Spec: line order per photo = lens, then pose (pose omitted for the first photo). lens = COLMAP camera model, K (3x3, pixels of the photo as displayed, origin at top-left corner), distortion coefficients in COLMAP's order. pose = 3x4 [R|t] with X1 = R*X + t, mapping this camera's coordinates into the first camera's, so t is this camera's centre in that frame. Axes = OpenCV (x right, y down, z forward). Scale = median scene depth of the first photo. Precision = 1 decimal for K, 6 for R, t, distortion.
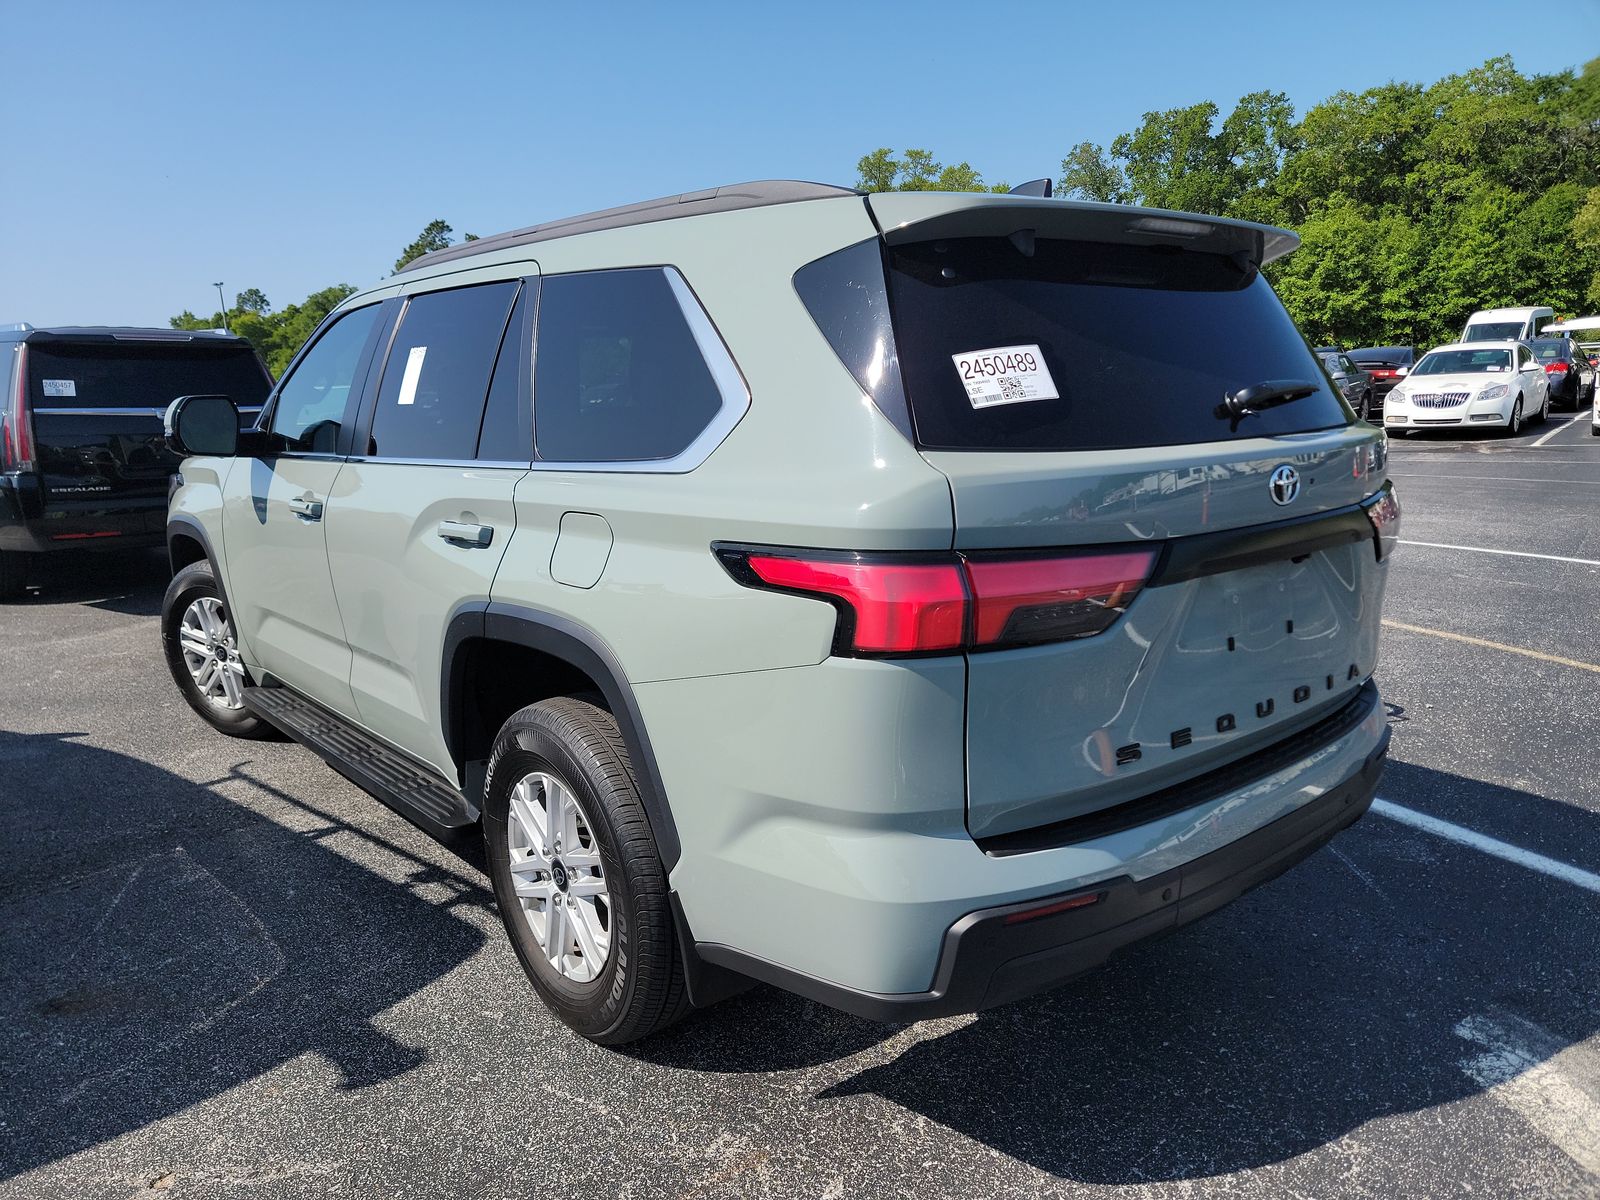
lens RADIAL K [[1133.7, 0, 786.8], [0, 1133.7, 603.3], [0, 0, 1]] dist [0.049973, -0.037139]
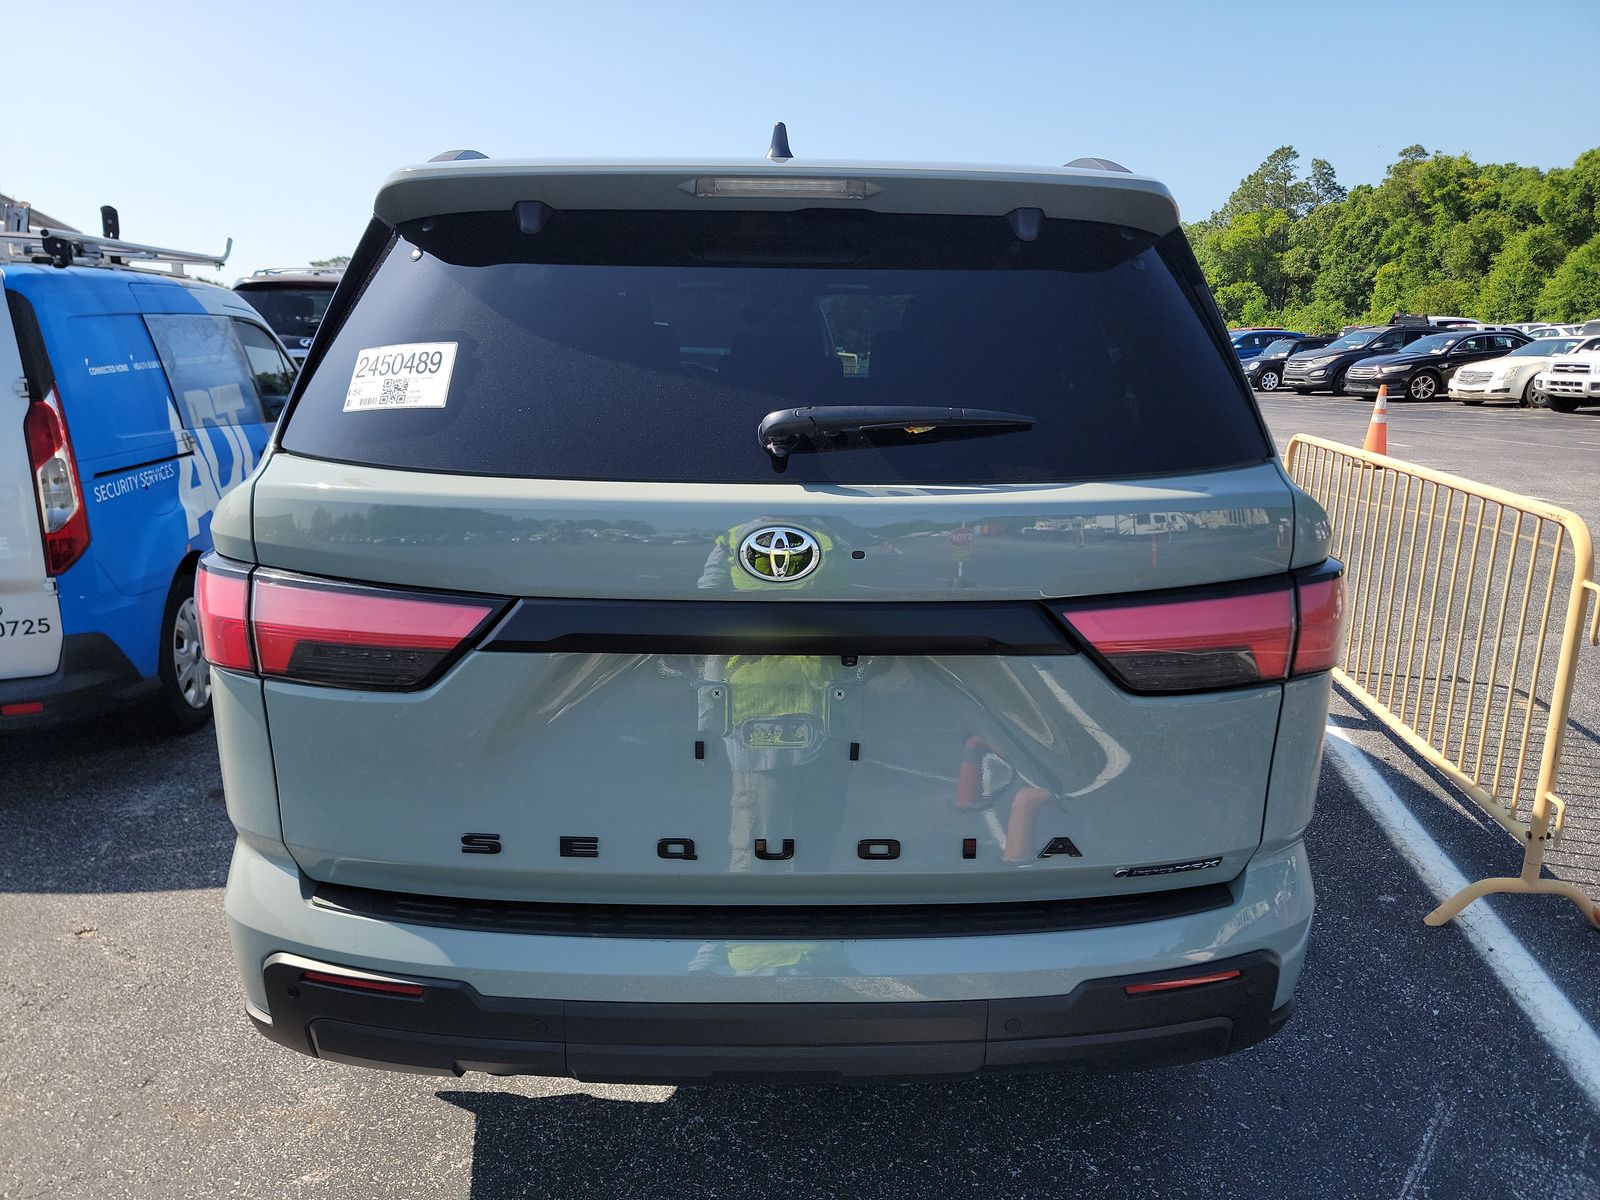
lens RADIAL K [[1133.7, 0, 793.9], [0, 1133.7, 607.6], [0, 0, 1]] dist [0.049973, -0.037139]
pose [[0.779853, 0.182874, -0.598654, 0.610445], [-0.148868, 0.983117, 0.106390, -0.102692], [0.608003, 0.006152, 0.793911, 0.308963]]
